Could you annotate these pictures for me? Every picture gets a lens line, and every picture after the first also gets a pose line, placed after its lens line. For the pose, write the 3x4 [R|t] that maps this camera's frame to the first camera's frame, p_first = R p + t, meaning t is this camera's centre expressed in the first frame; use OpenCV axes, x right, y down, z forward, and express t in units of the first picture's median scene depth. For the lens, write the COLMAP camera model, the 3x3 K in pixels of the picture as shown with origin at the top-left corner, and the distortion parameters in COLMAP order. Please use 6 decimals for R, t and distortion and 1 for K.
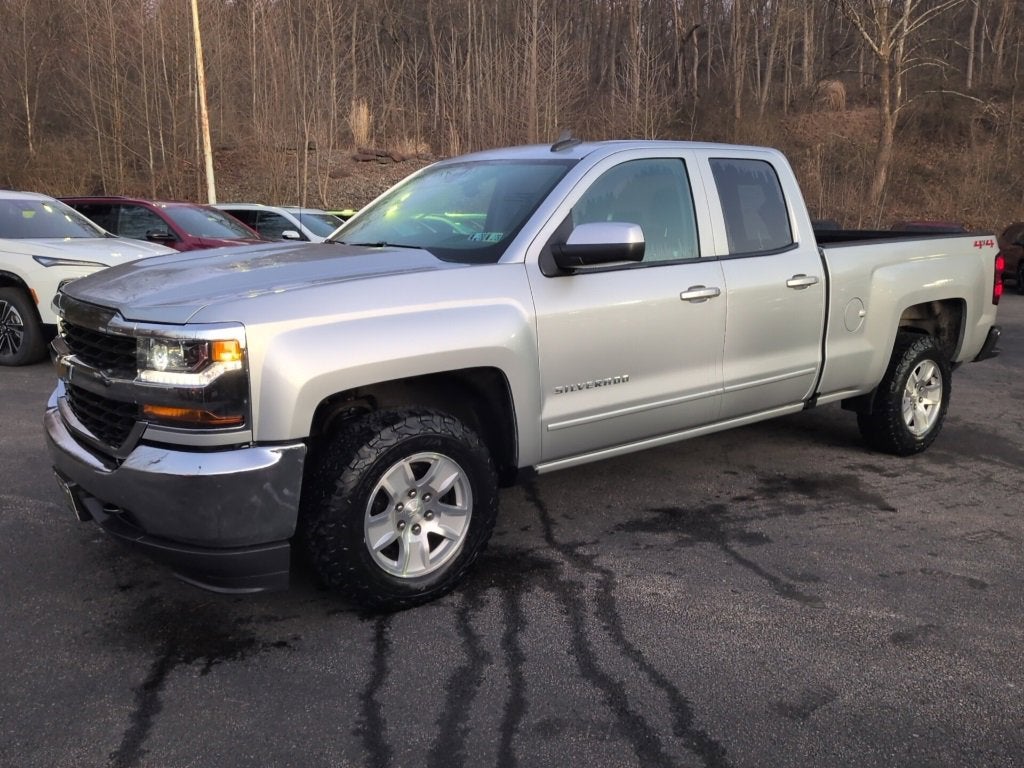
lens RADIAL K [[828.5, 0, 512.0], [0, 828.5, 384.0], [0, 0, 1]] dist [0.077848, -0.144892]
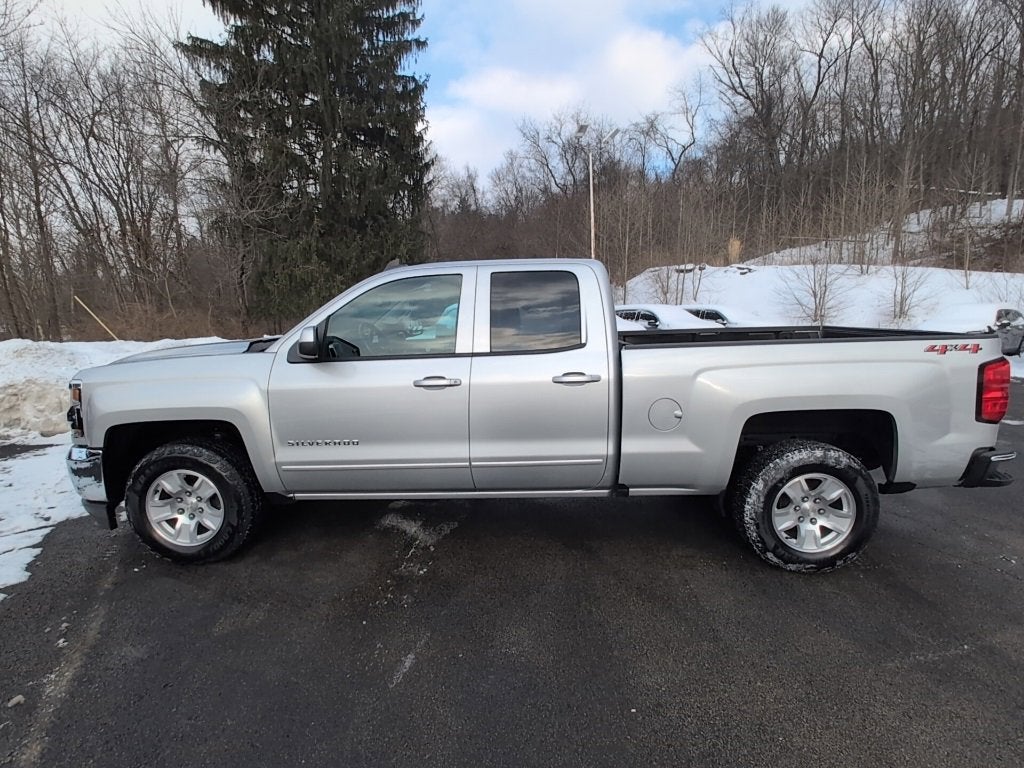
lens RADIAL K [[499.8, 0, 517.0], [0, 499.8, 378.8], [0, 0, 1]] dist [0.002254, -0.000669]
pose [[0.790870, 0.078843, -0.606885, 0.869872], [-0.115312, 0.993102, -0.021252, -0.127986], [0.601023, 0.086788, 0.794506, 0.555257]]
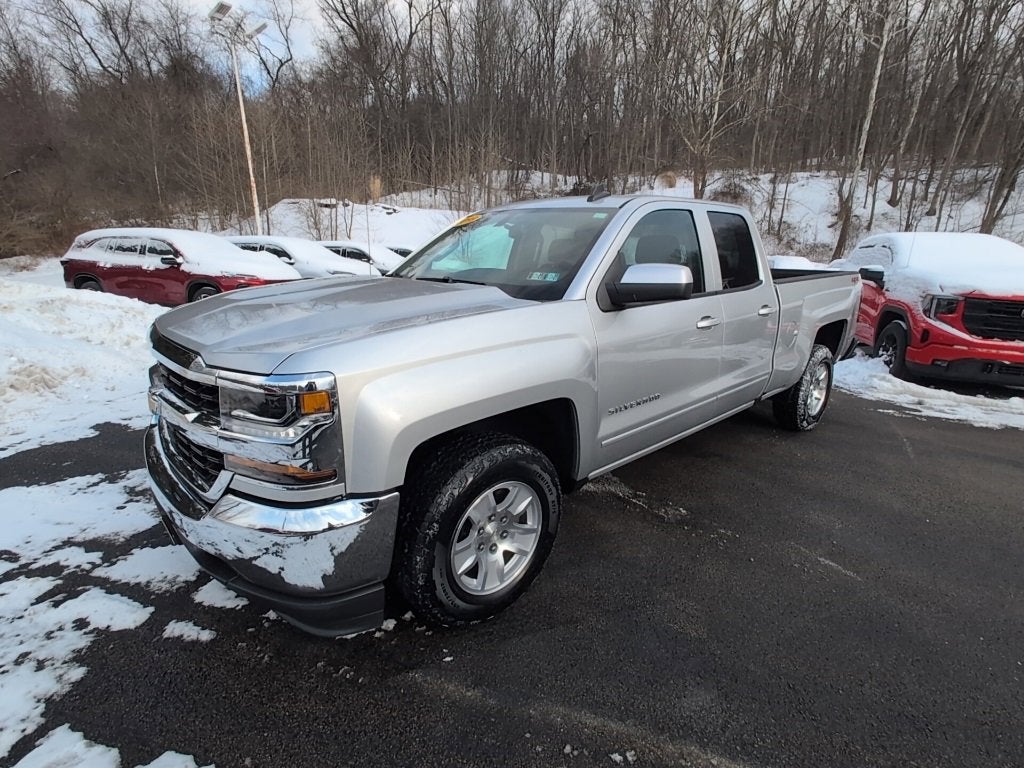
lens RADIAL K [[499.8, 0, 517.0], [0, 499.8, 378.8], [0, 0, 1]] dist [0.002254, -0.000669]
pose [[0.994110, -0.004196, 0.108292, -0.144132], [-0.001312, 0.998711, 0.050745, -0.072807], [-0.108365, -0.050589, 0.992823, 0.341474]]
